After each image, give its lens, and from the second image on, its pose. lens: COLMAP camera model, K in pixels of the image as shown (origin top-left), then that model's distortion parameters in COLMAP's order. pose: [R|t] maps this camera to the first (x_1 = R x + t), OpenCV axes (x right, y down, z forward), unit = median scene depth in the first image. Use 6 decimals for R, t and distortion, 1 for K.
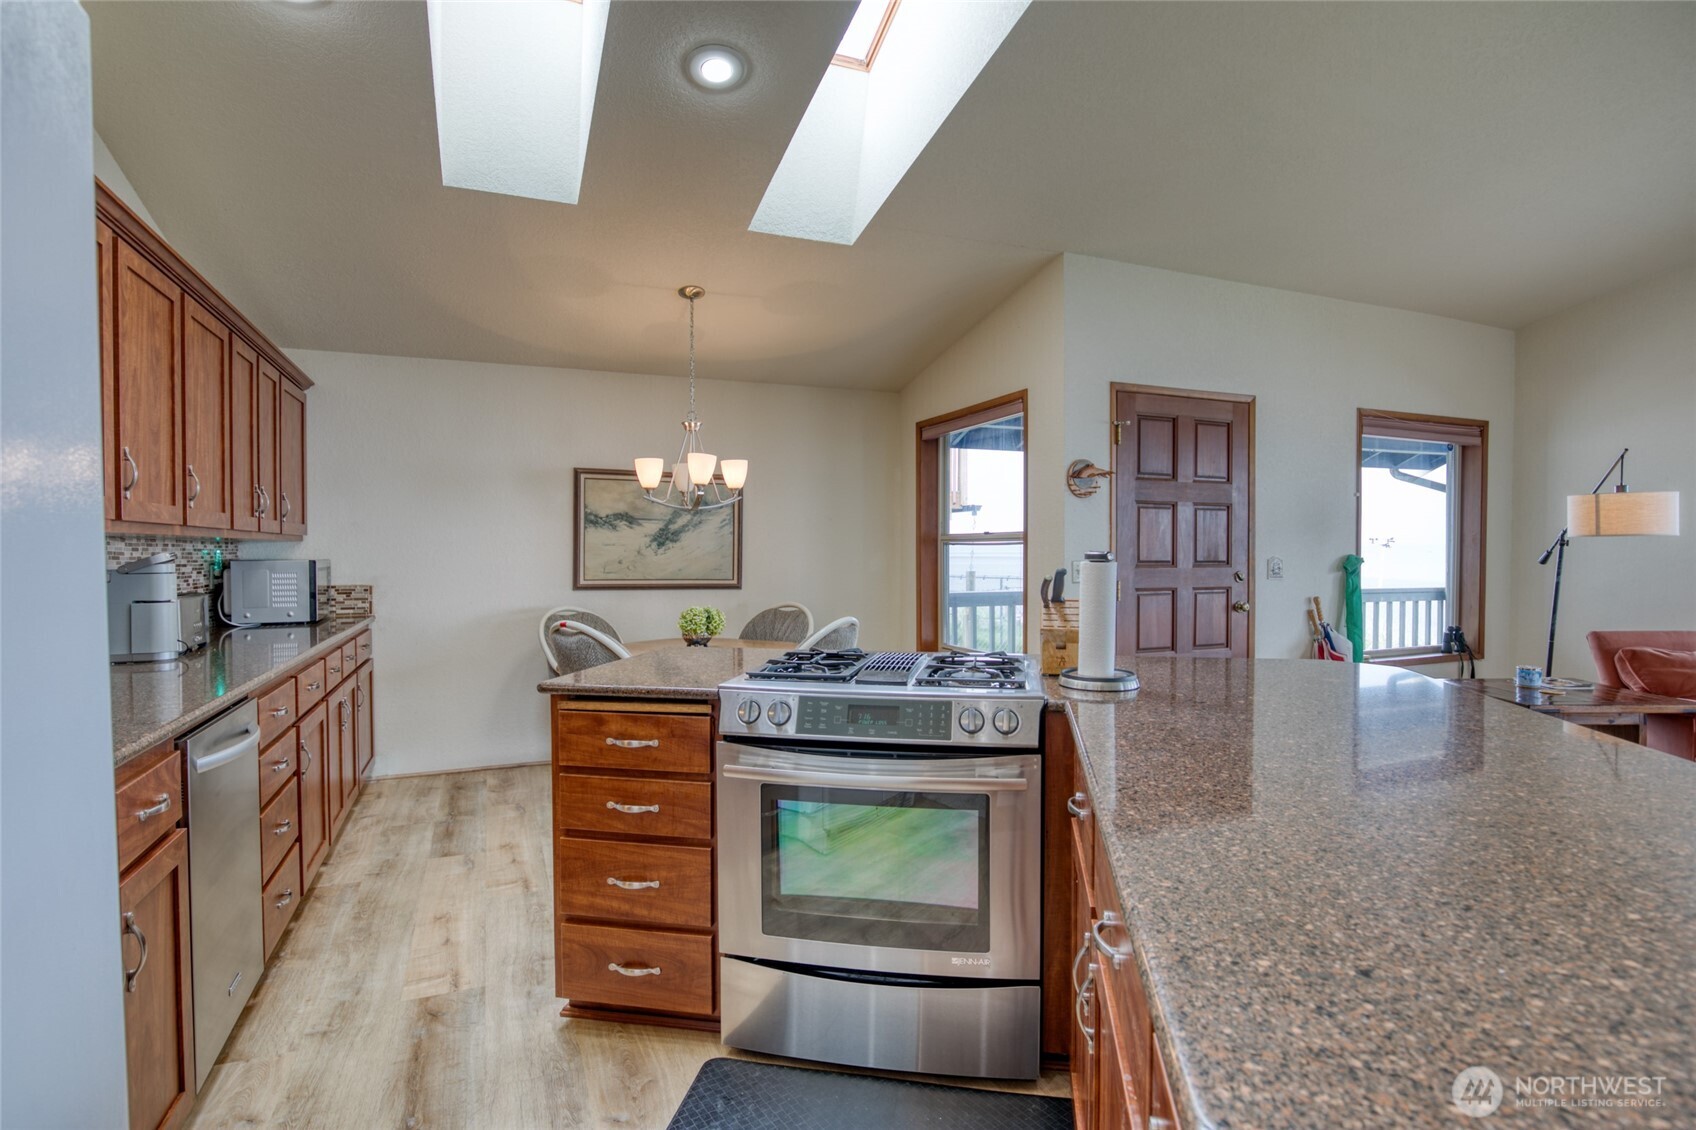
lens RADIAL K [[858.9, 0, 848.2], [0, 858.9, 565.9], [0, 0, 1]] dist [-0.019696, -0.000326]
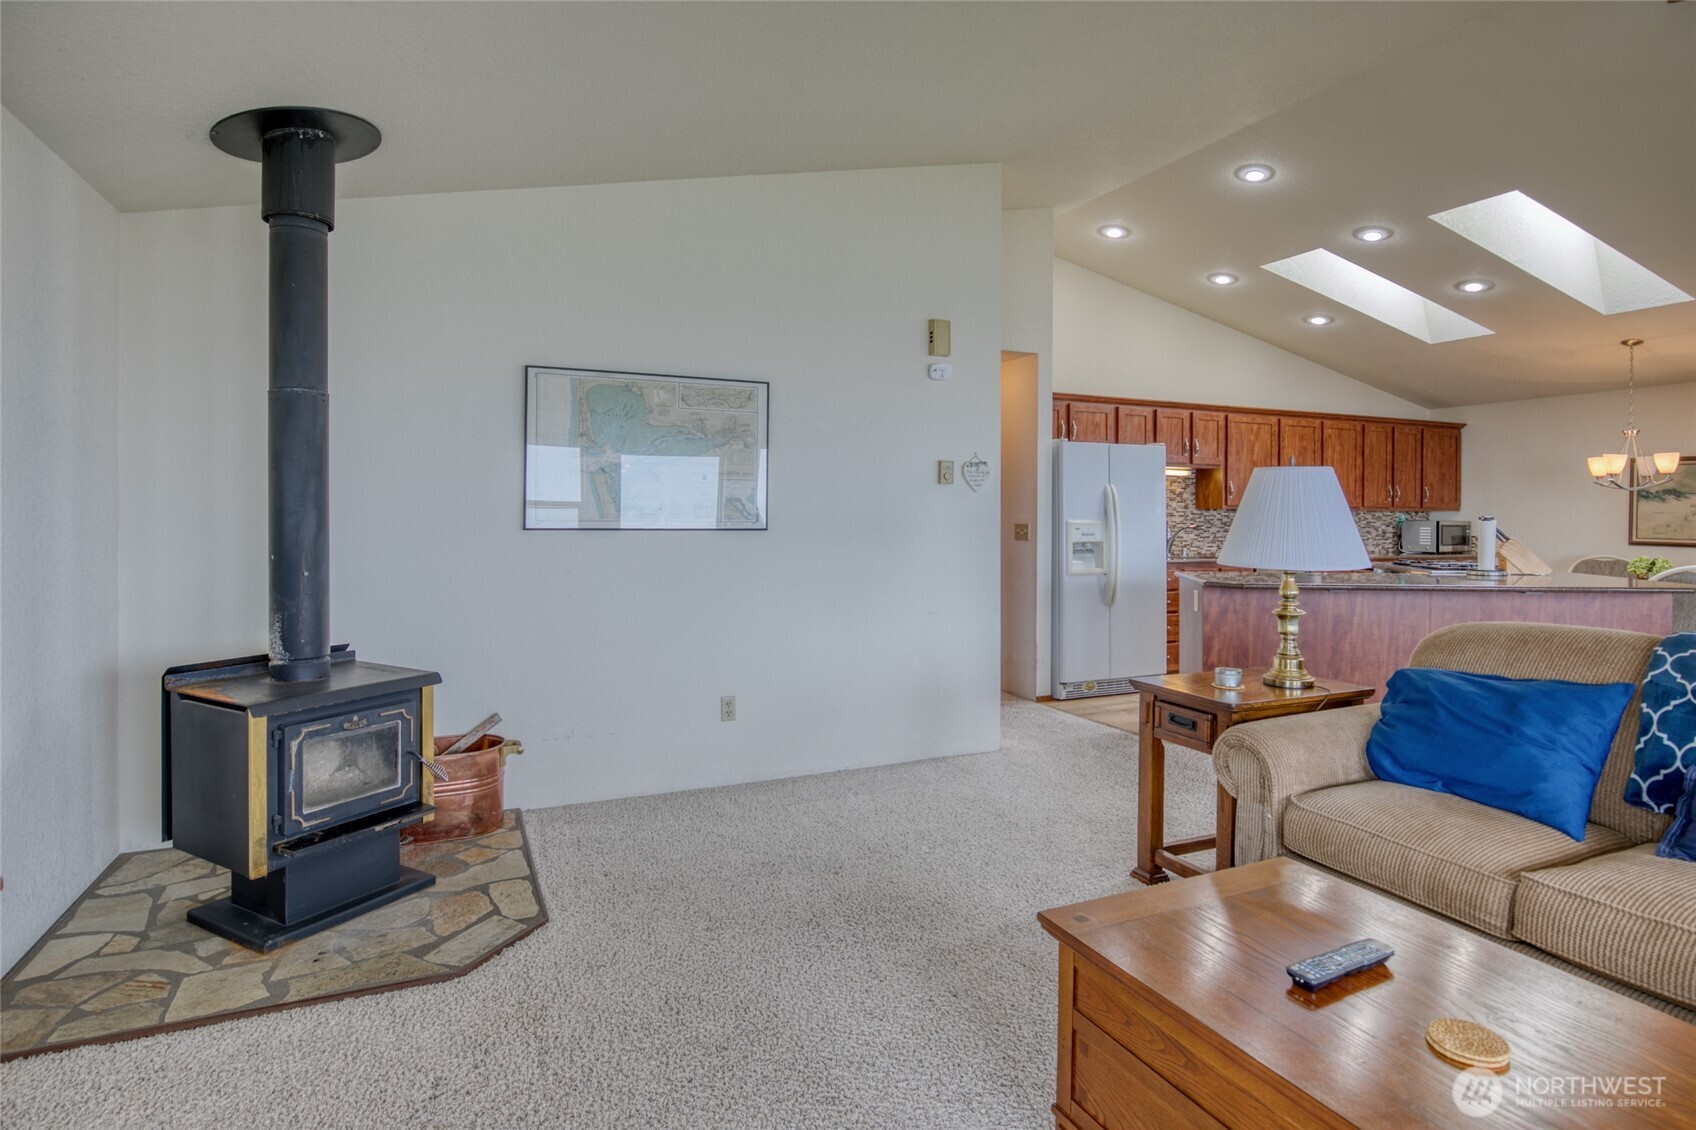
lens RADIAL K [[906.2, 0, 844.1], [0, 906.2, 515.8], [0, 0, 1]] dist [-0.013506, 0.000507]
pose [[0.027059, 0.002458, -0.999631, 1.229550], [-0.023170, 0.999730, 0.001832, 0.007822], [0.999365, 0.023112, 0.027109, -0.363439]]
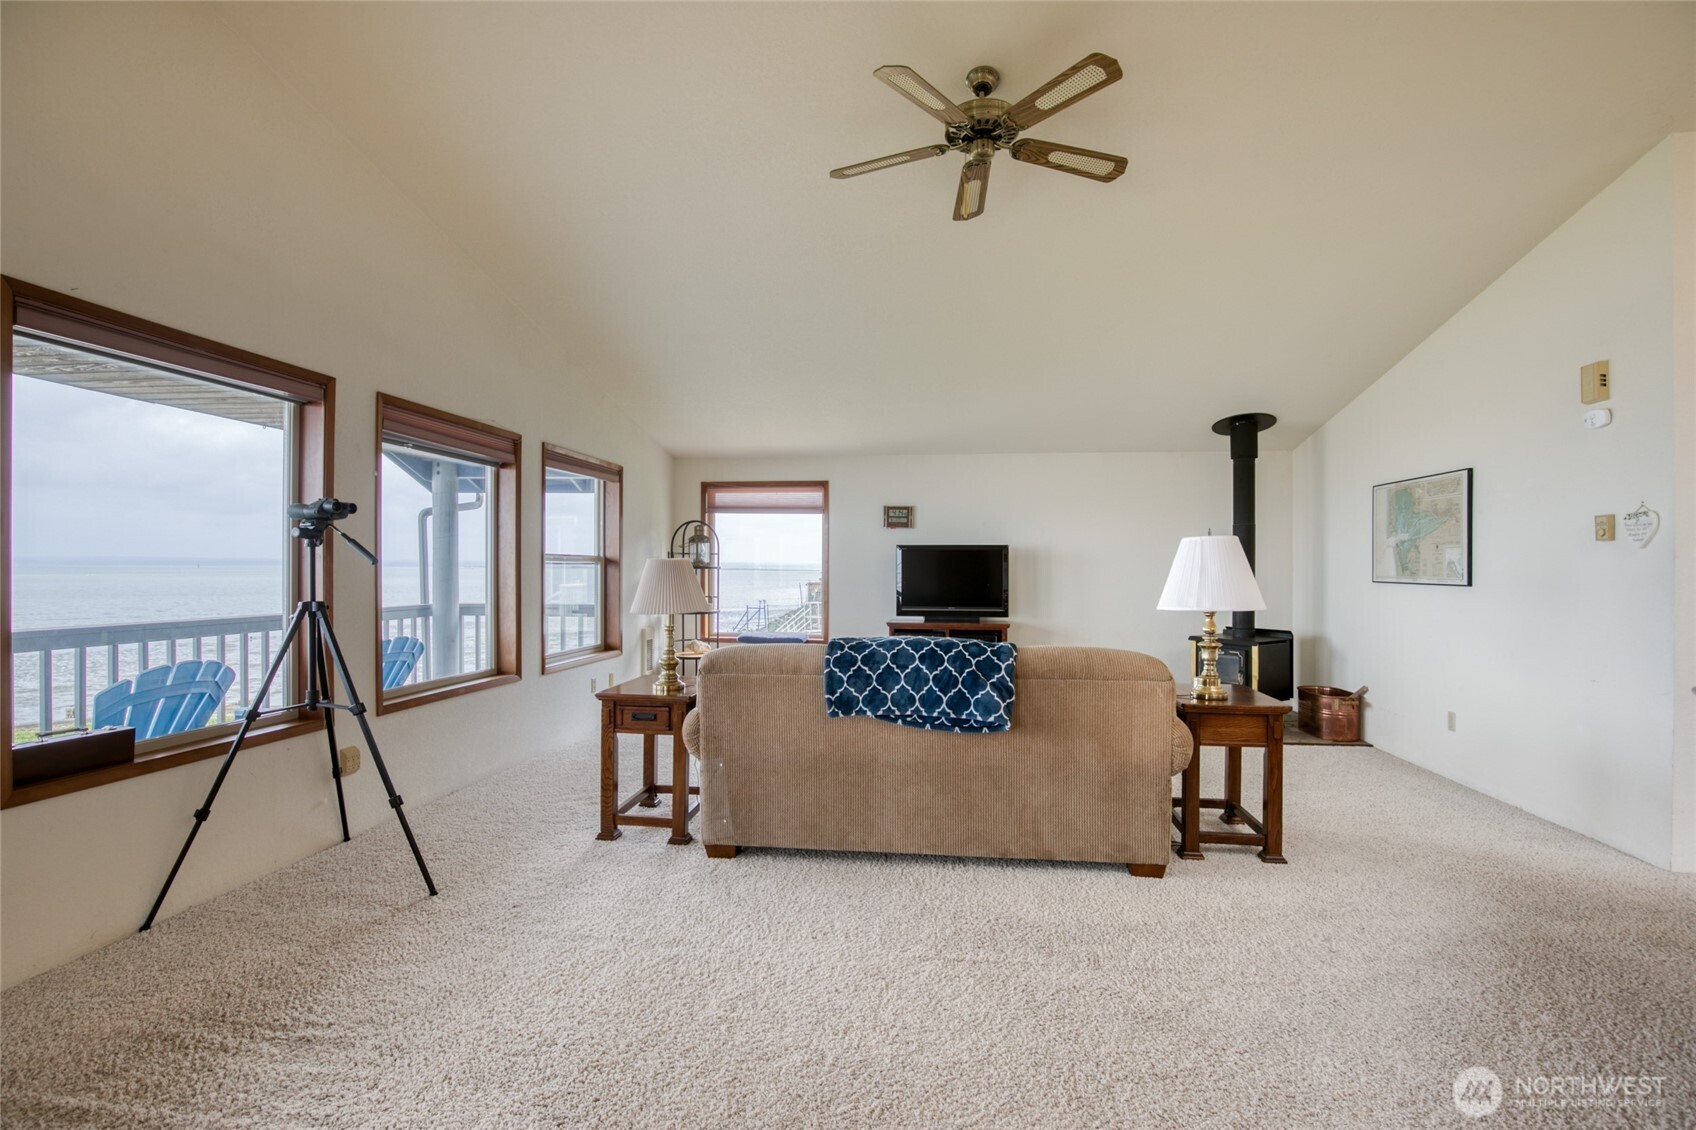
lens RADIAL K [[804.5, 0, 823.7], [0, 804.5, 567.2], [0, 0, 1]] dist [0.000955, 0.000160]
pose [[-0.853160, -0.002125, 0.521645, 0.496049], [0.006807, 0.999861, 0.015205, -0.018483], [-0.521605, 0.016523, -0.853027, 0.850566]]
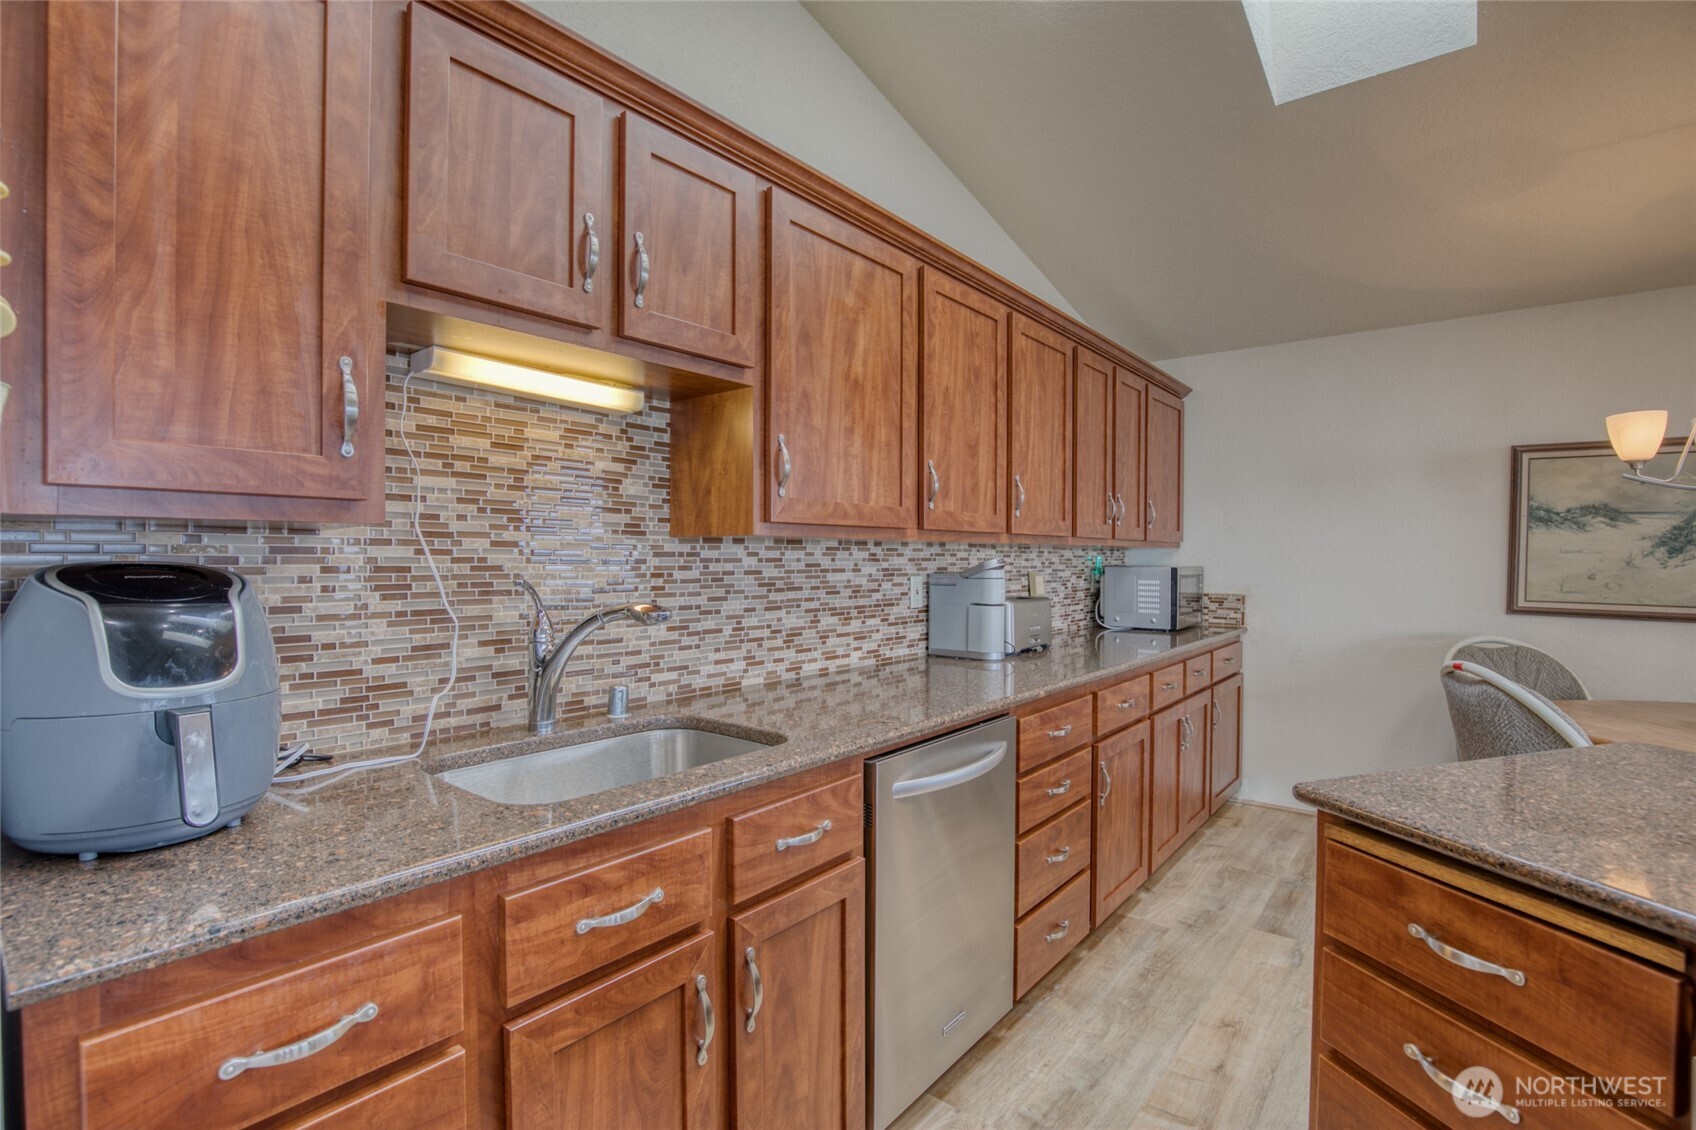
lens RADIAL K [[779.3, 0, 853.1], [0, 779.3, 565.2], [0, 0, 1]] dist [-0.038158, 0.007974]
pose [[0.474656, 0.014842, -0.880046, -0.017568], [-0.020407, 0.999775, 0.005854, -0.006062], [0.879935, 0.015180, 0.474852, 0.222155]]
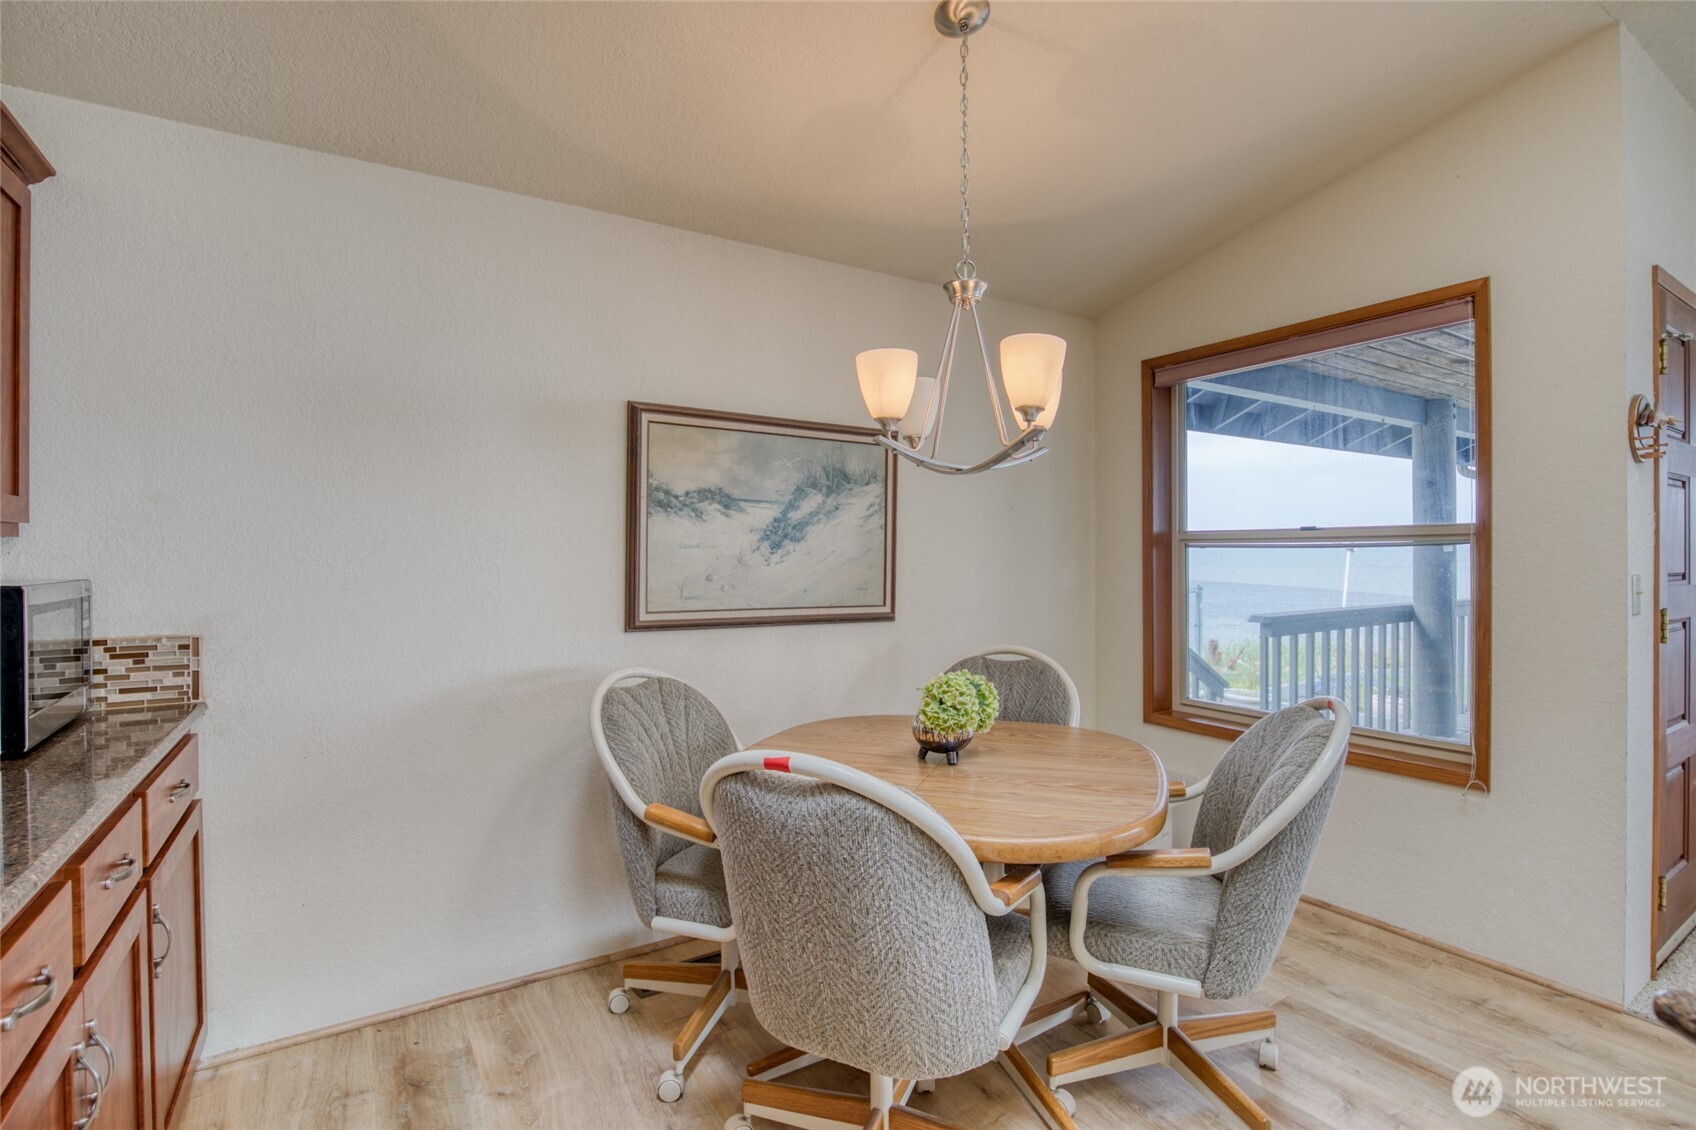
lens RADIAL K [[796.3, 0, 857.7], [0, 796.3, 555.9], [0, 0, 1]] dist [-0.028773, 0.000887]
pose [[0.985191, -0.001626, 0.171451, -0.290432], [0.004692, 0.999836, -0.017478, -0.010403], [-0.171395, 0.018024, 0.985038, 0.542193]]
